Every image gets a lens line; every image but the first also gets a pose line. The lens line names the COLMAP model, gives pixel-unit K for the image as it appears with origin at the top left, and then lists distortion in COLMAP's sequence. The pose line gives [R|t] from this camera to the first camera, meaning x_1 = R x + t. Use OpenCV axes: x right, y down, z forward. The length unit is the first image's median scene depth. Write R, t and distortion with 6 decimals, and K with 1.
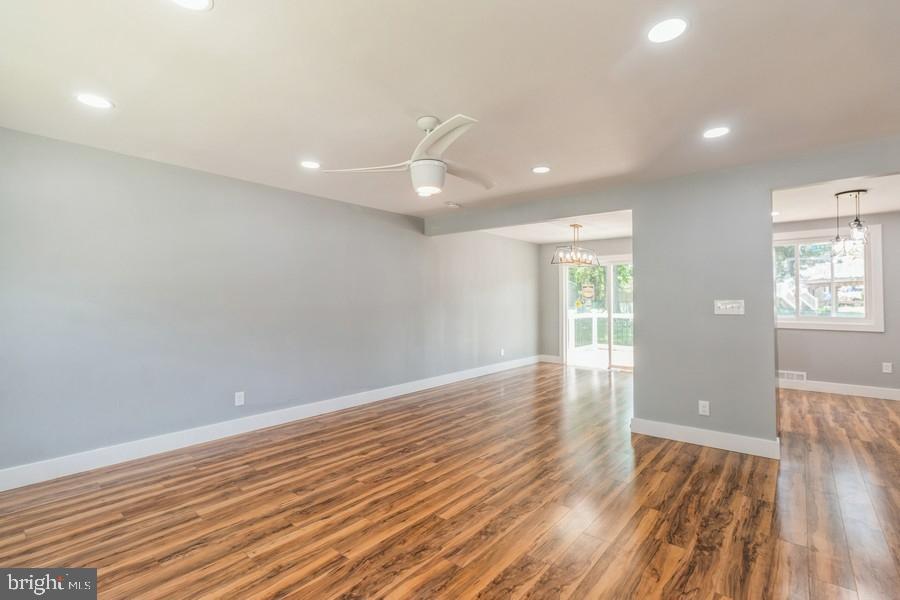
lens RADIAL K [[412.5, 0, 448.2], [0, 412.5, 297.7], [0, 0, 1]] dist [0.003714, 0.001915]
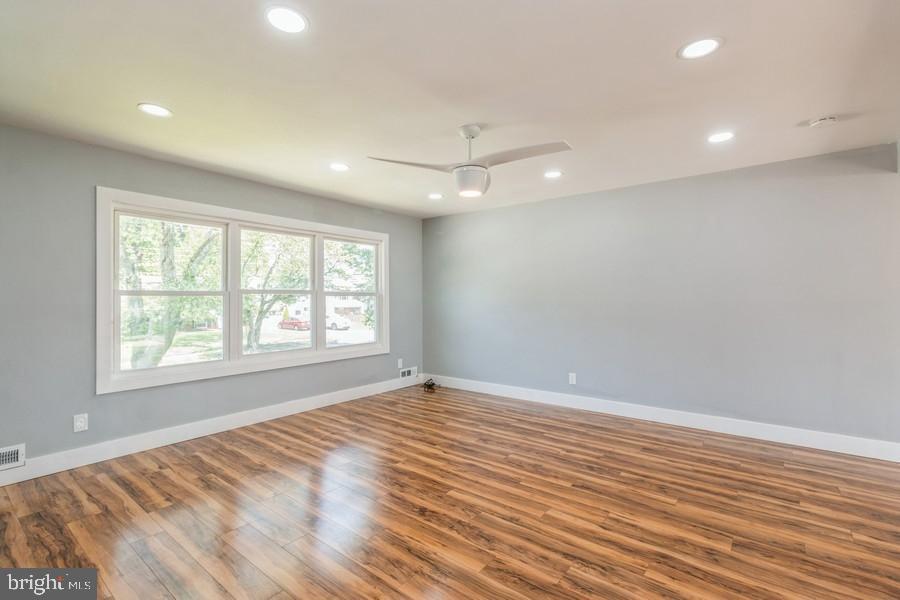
lens RADIAL K [[412.5, 0, 447.4], [0, 412.5, 295.8], [0, 0, 1]] dist [0.003714, 0.001915]
pose [[0.034715, -0.006612, -0.999375, 0.919710], [0.010679, 0.999923, -0.006245, 0.010140], [0.999340, -0.010456, 0.034783, 0.806003]]
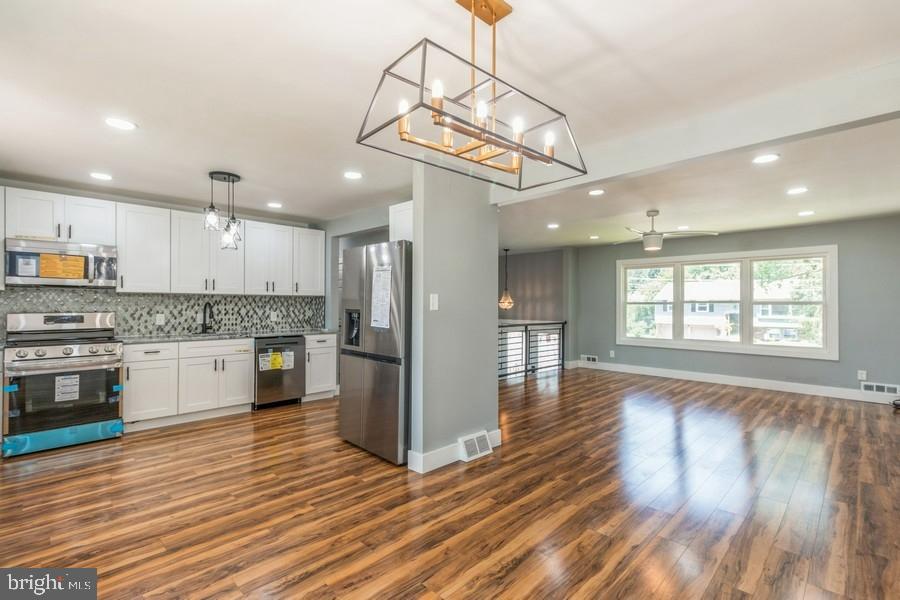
lens RADIAL K [[412.5, 0, 449.3], [0, 412.5, 304.5], [0, 0, 1]] dist [0.003714, 0.001915]
pose [[-0.996787, -0.005402, 0.079911, 0.675921], [-0.006127, 0.999942, -0.008835, 0.023091], [-0.079859, -0.009296, -0.996763, 2.705069]]
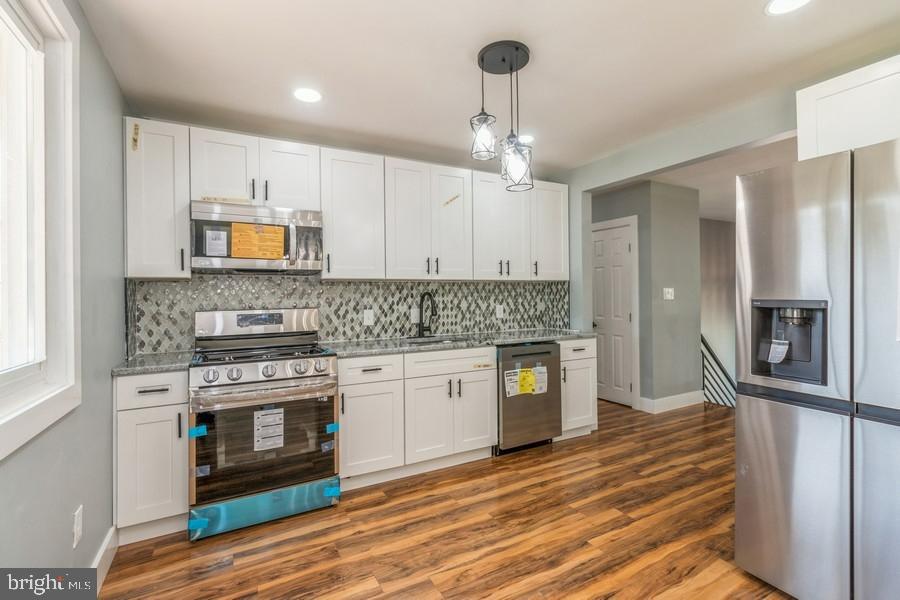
lens RADIAL K [[412.5, 0, 451.2], [0, 412.5, 294.9], [0, 0, 1]] dist [0.003714, 0.001915]
pose [[-0.933861, 0.007896, 0.357550, 1.320145], [0.005652, 0.999957, -0.007319, 0.021713], [-0.357593, -0.004814, -0.933865, 2.157084]]
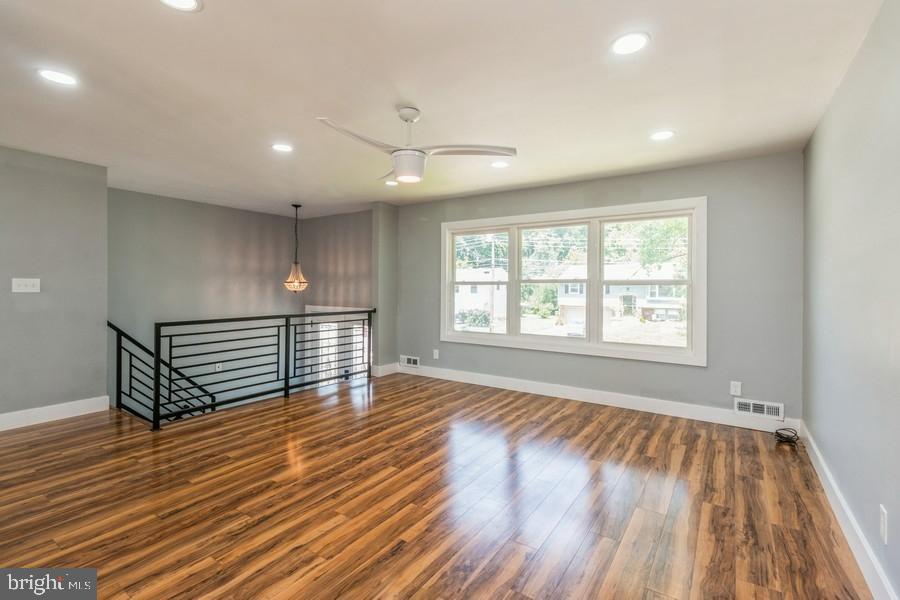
lens RADIAL K [[412.5, 0, 450.3], [0, 412.5, 291.3], [0, 0, 1]] dist [0.003714, 0.001915]
pose [[-0.994306, -0.005459, -0.106424, -0.038314], [-0.005627, 0.999983, 0.001282, 0.019437], [0.106415, 0.001874, -0.994320, 1.840124]]
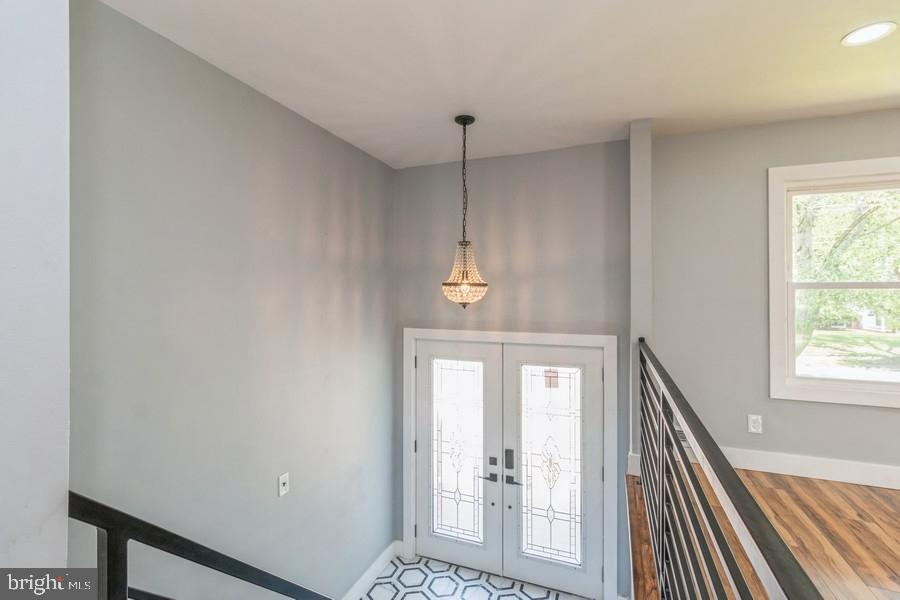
lens RADIAL K [[412.5, 0, 449.8], [0, 412.5, 289.5], [0, 0, 1]] dist [0.003714, 0.001915]
pose [[-0.948161, -0.002083, -0.317783, 0.840220], [0.003061, 0.999872, -0.015687, 0.007977], [0.317775, -0.015847, -0.948034, 0.618117]]
